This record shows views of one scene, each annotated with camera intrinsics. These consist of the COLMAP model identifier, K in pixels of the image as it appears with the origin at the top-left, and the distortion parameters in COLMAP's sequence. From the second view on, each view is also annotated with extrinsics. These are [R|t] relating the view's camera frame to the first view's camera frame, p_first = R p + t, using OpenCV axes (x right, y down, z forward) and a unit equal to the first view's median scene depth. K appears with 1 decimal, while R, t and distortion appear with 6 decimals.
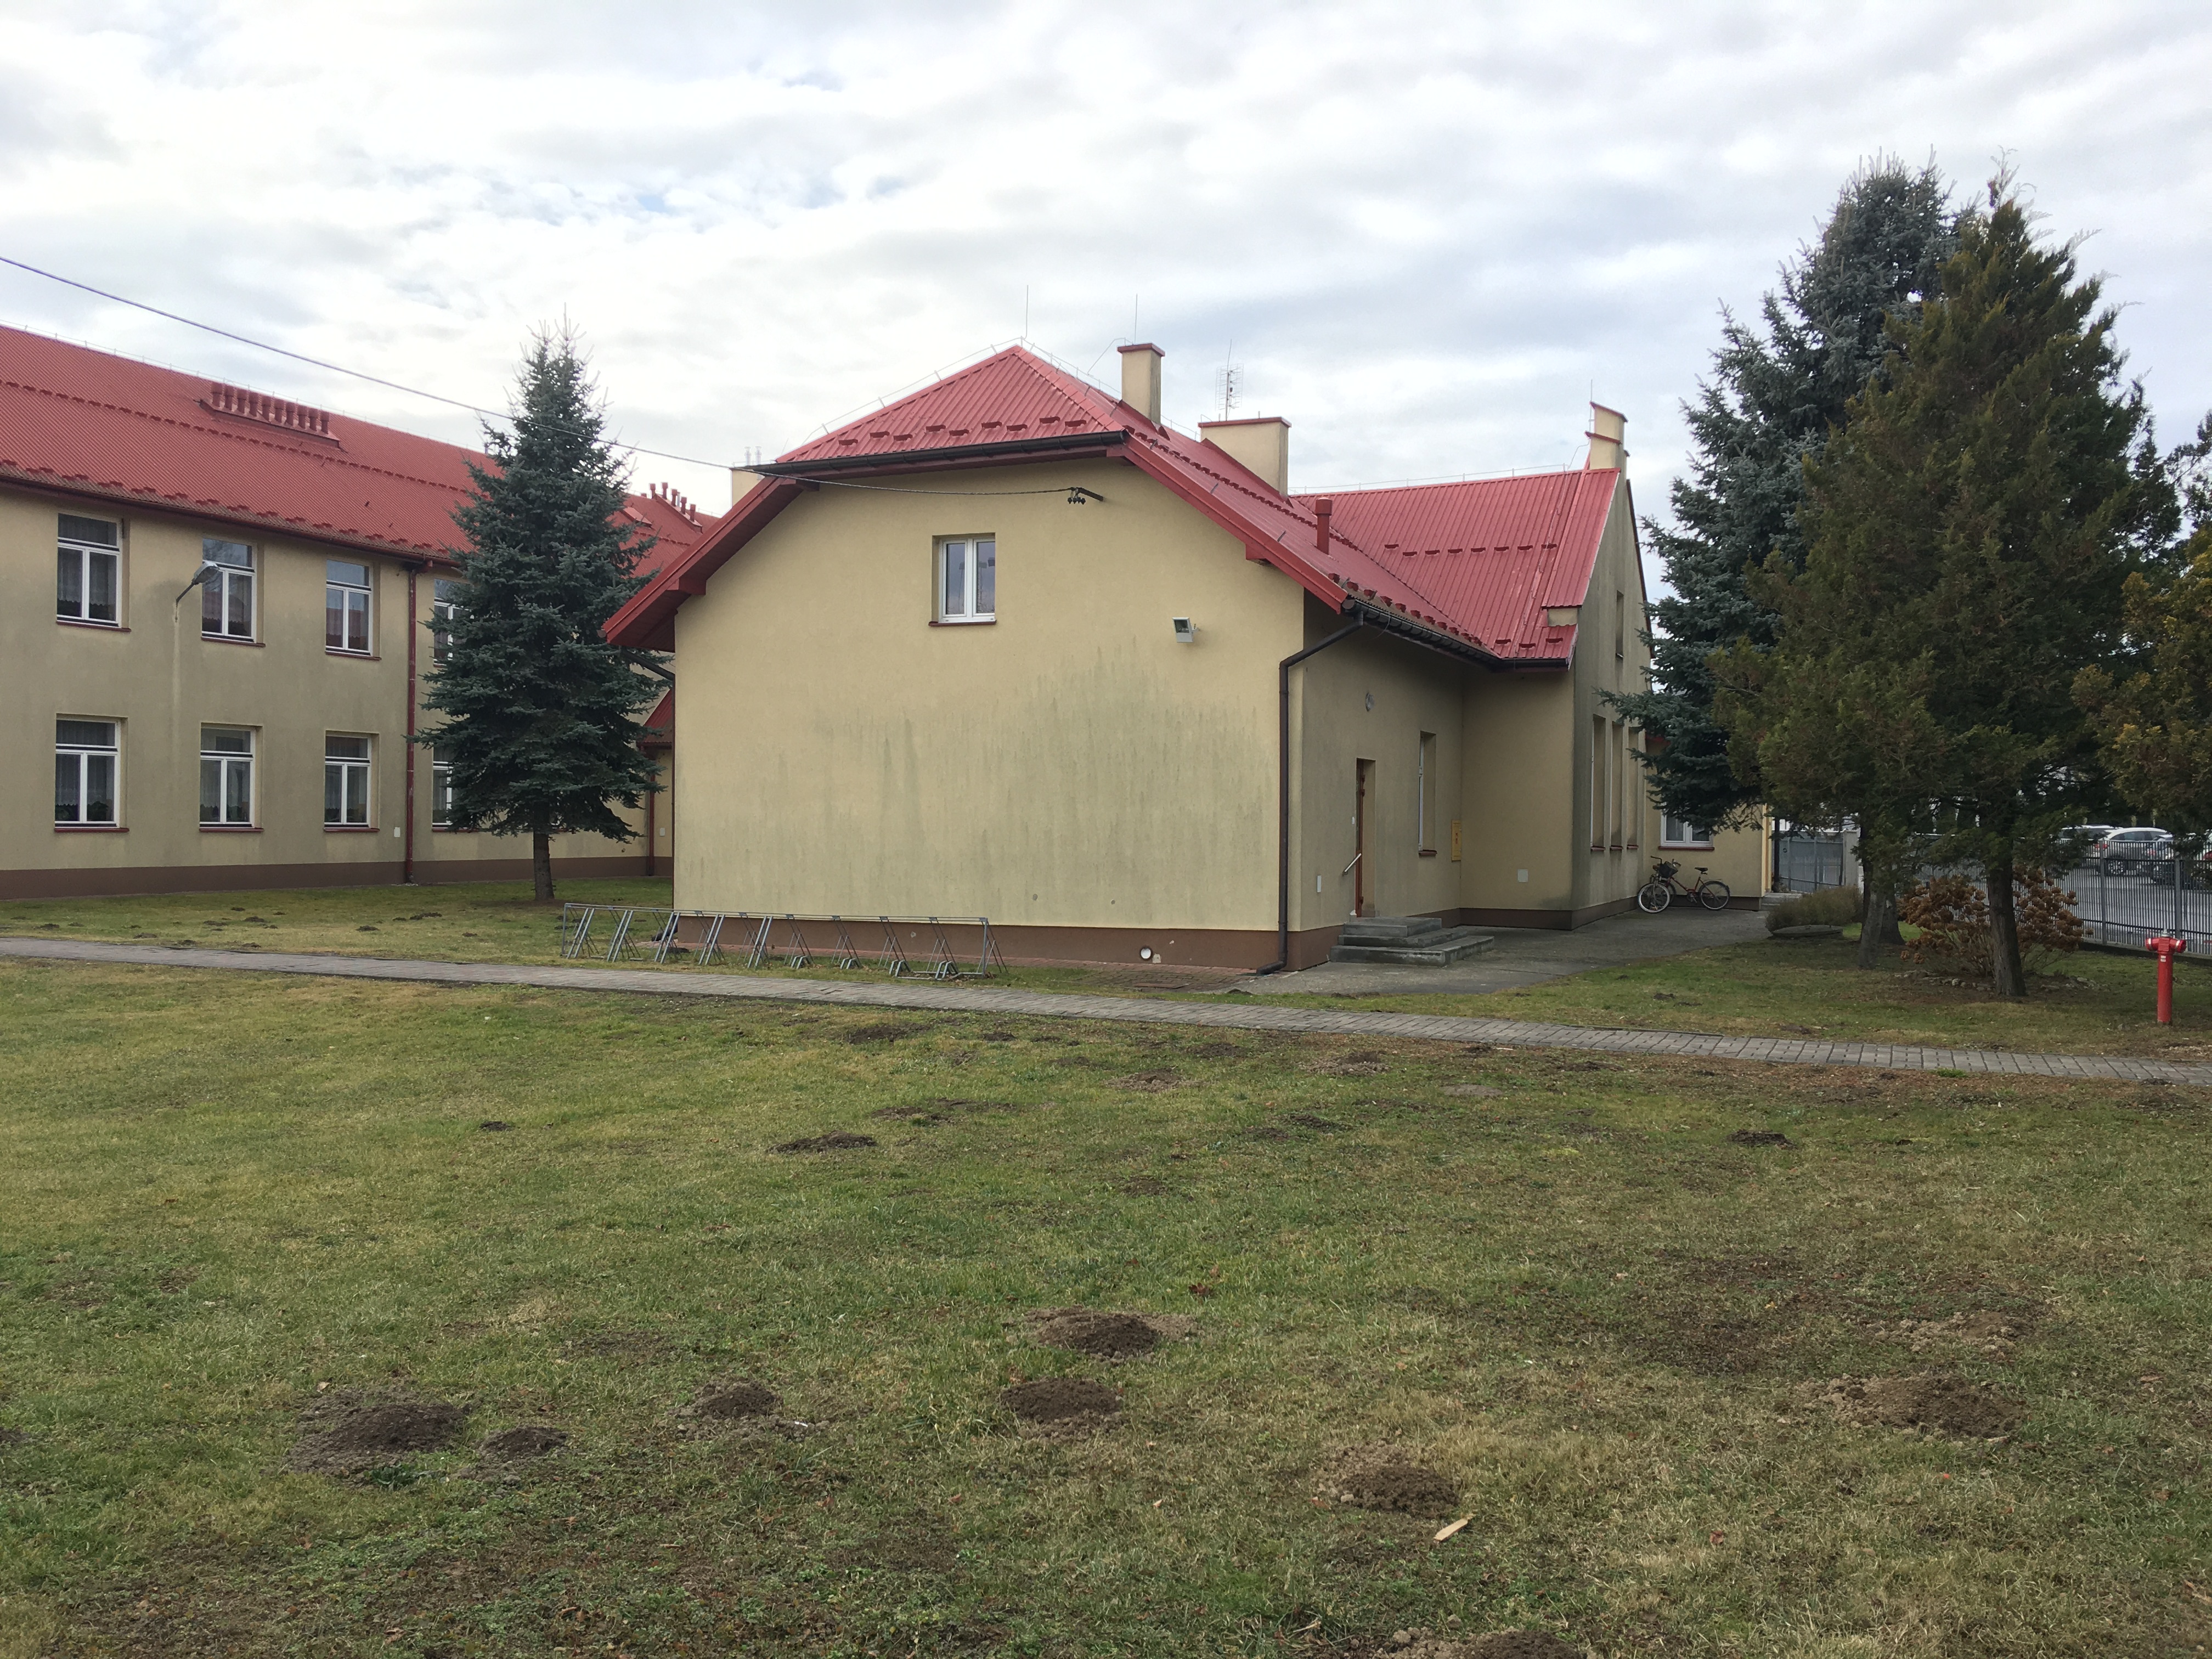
lens RADIAL K [[1875.3, 0, 1106.0], [0, 1875.3, 829.5], [0, 0, 1]] dist [0.101300, -0.110794]
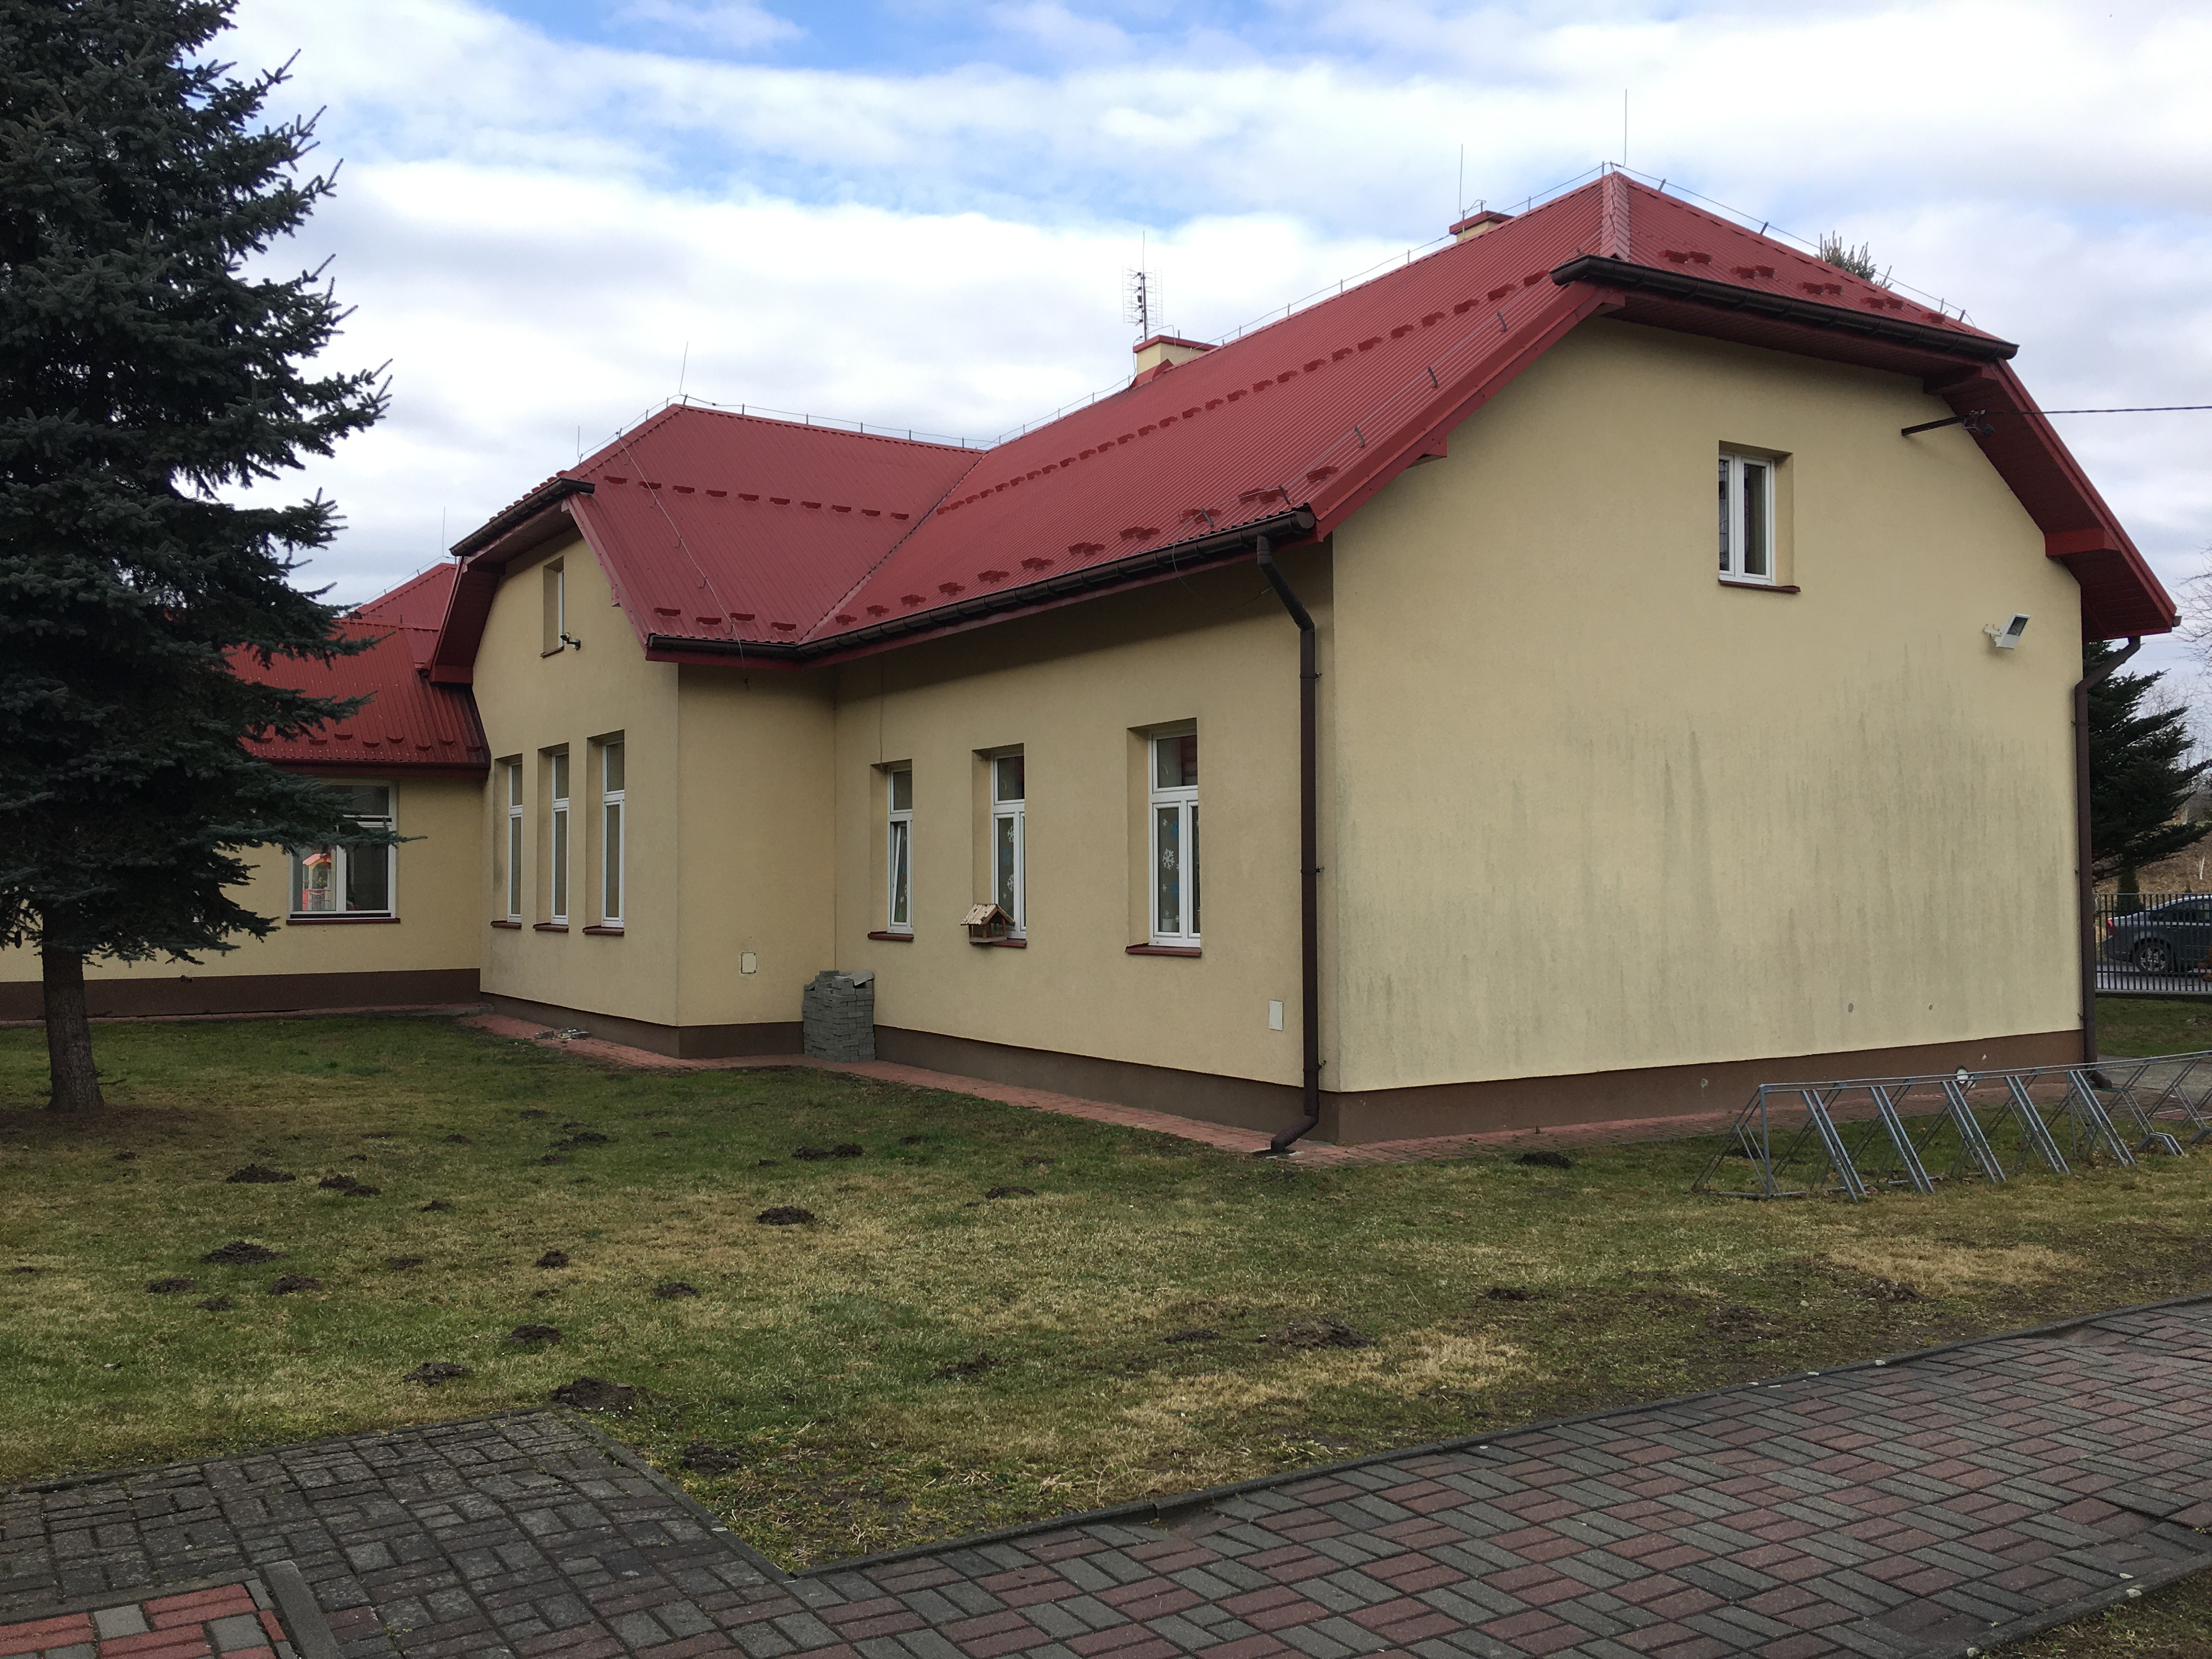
lens RADIAL K [[1875.3, 0, 1106.0], [0, 1875.3, 829.5], [0, 0, 1]] dist [0.101300, -0.110794]
pose [[0.573496, 0.009964, 0.819148, -0.725634], [0.014032, 0.999660, -0.021984, -0.015783], [-0.819088, 0.024102, 0.573161, 0.808477]]
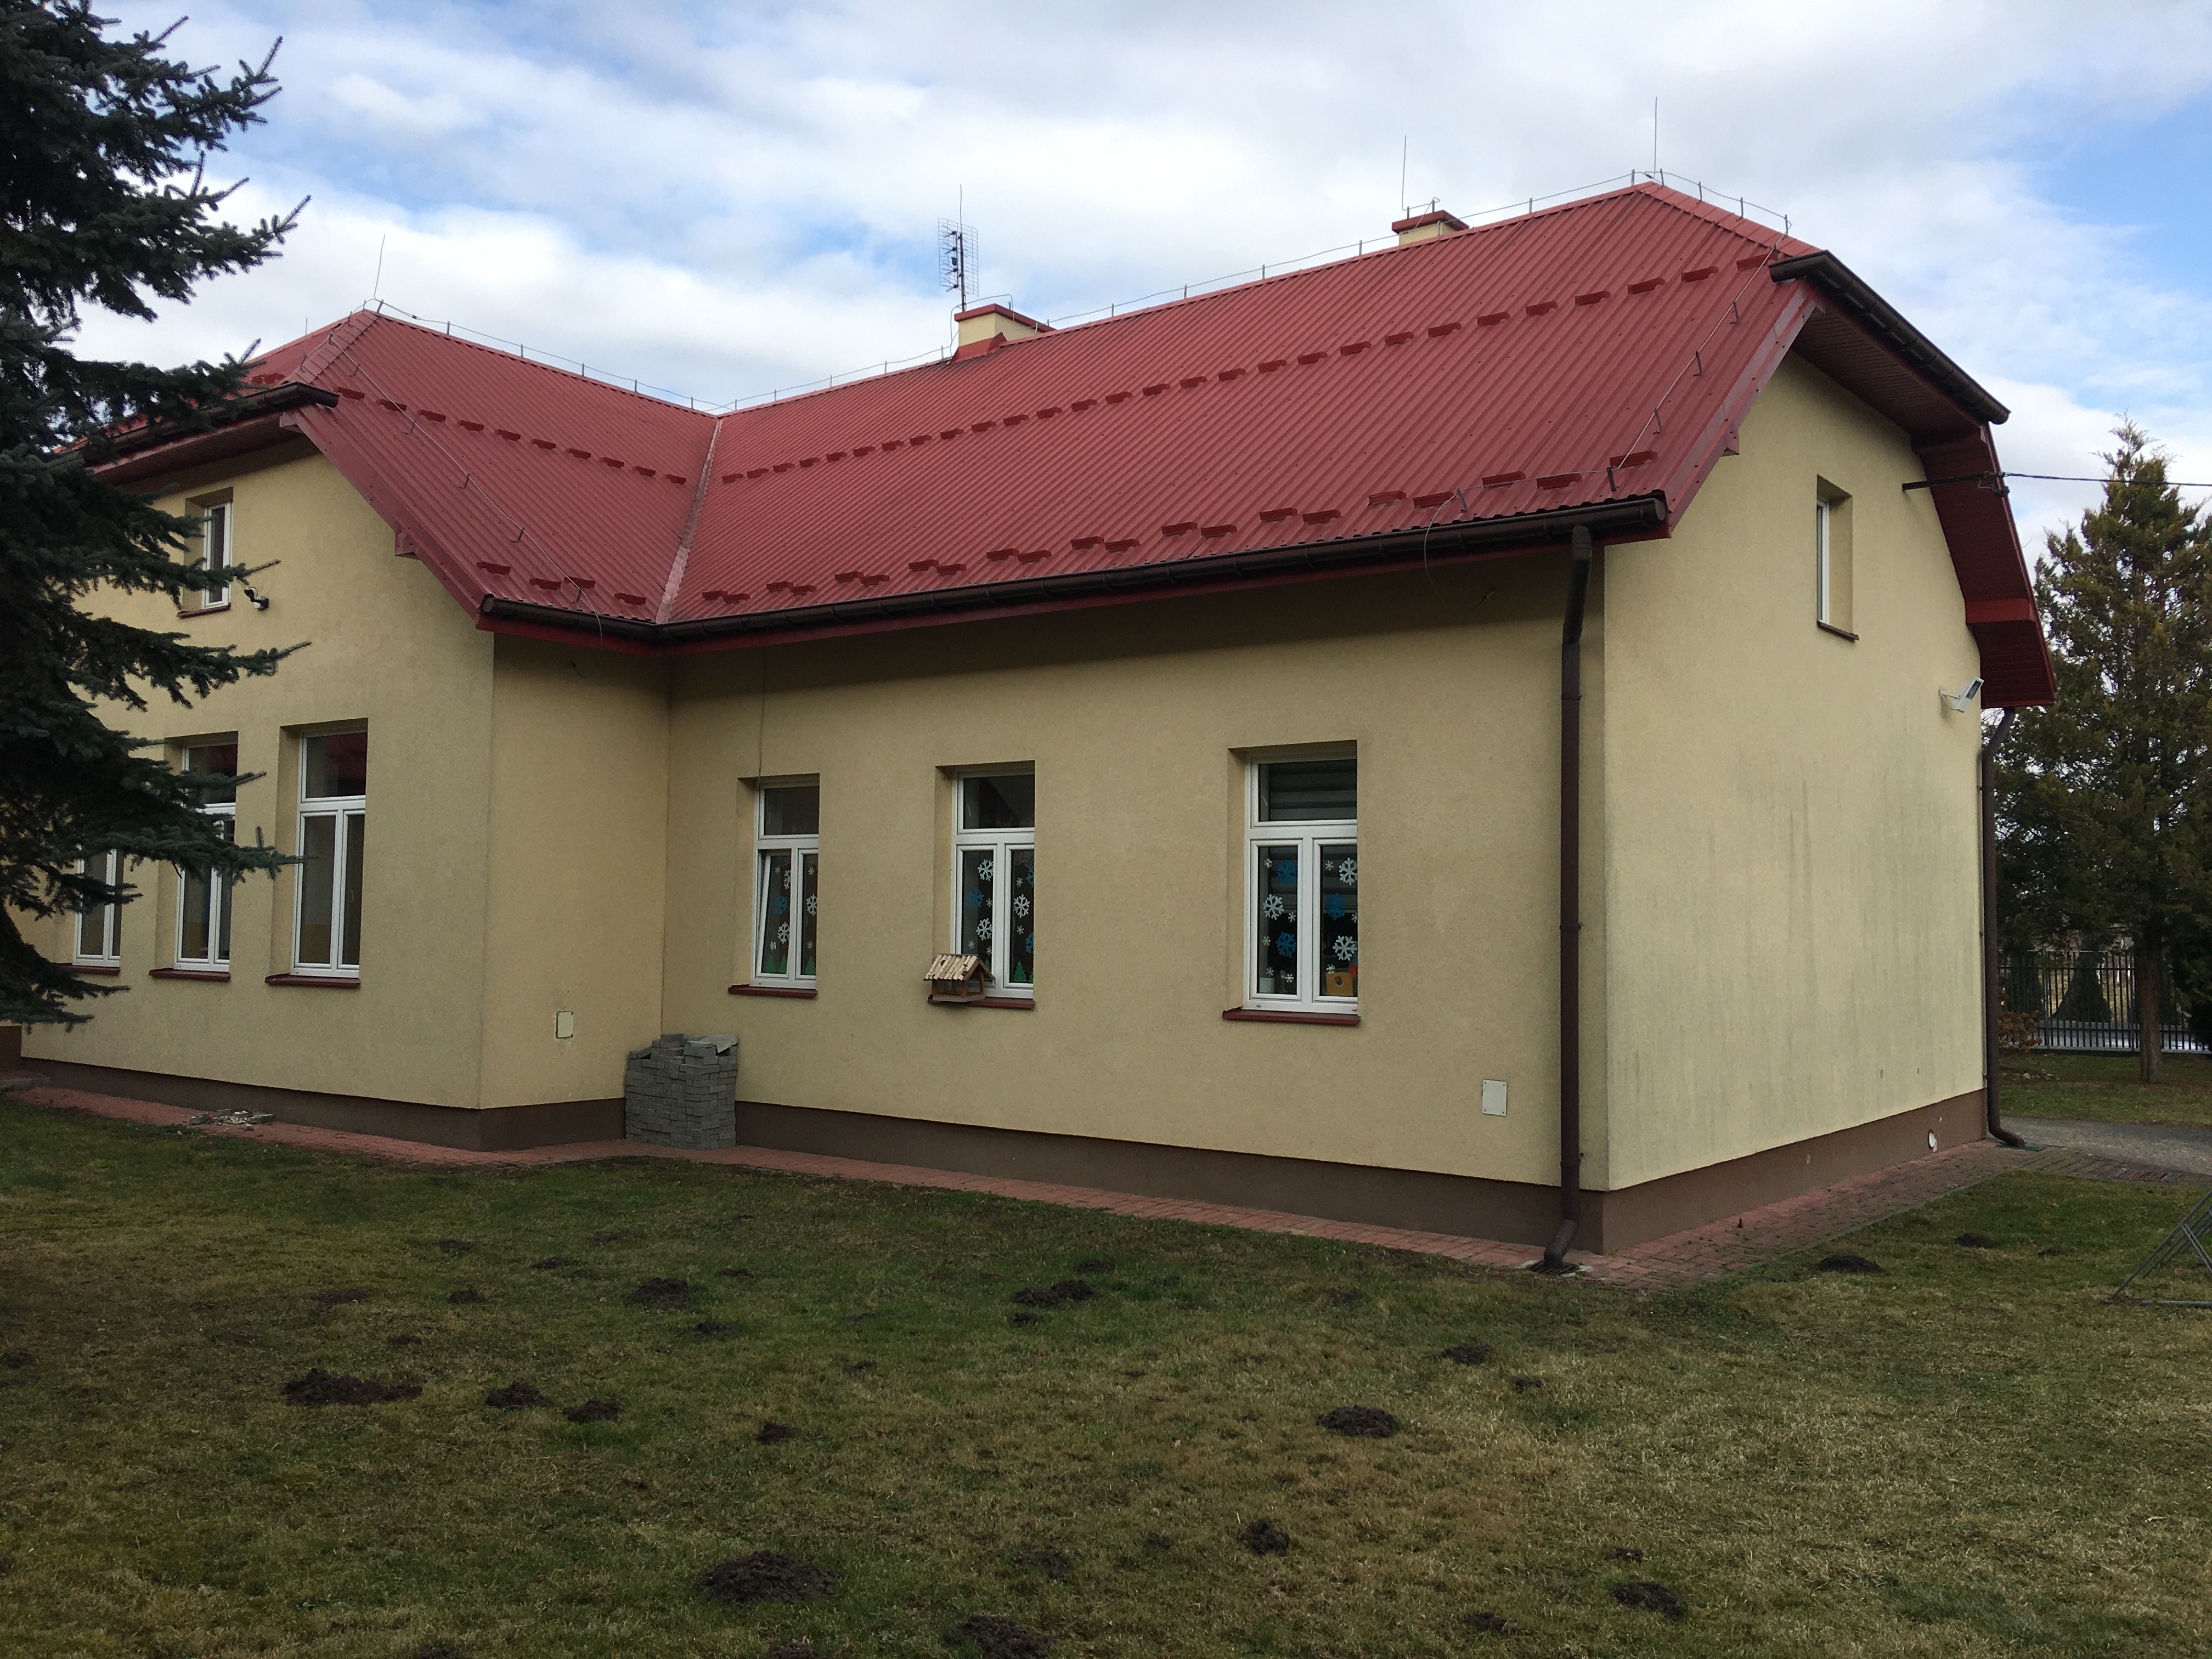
lens RADIAL K [[1875.3, 0, 1106.0], [0, 1875.3, 829.5], [0, 0, 1]] dist [0.101300, -0.110794]
pose [[0.251932, 0.038907, 0.966962, -0.721974], [-0.005655, 0.999234, -0.038732, -0.020418], [-0.967728, 0.004289, 0.251959, 1.066584]]
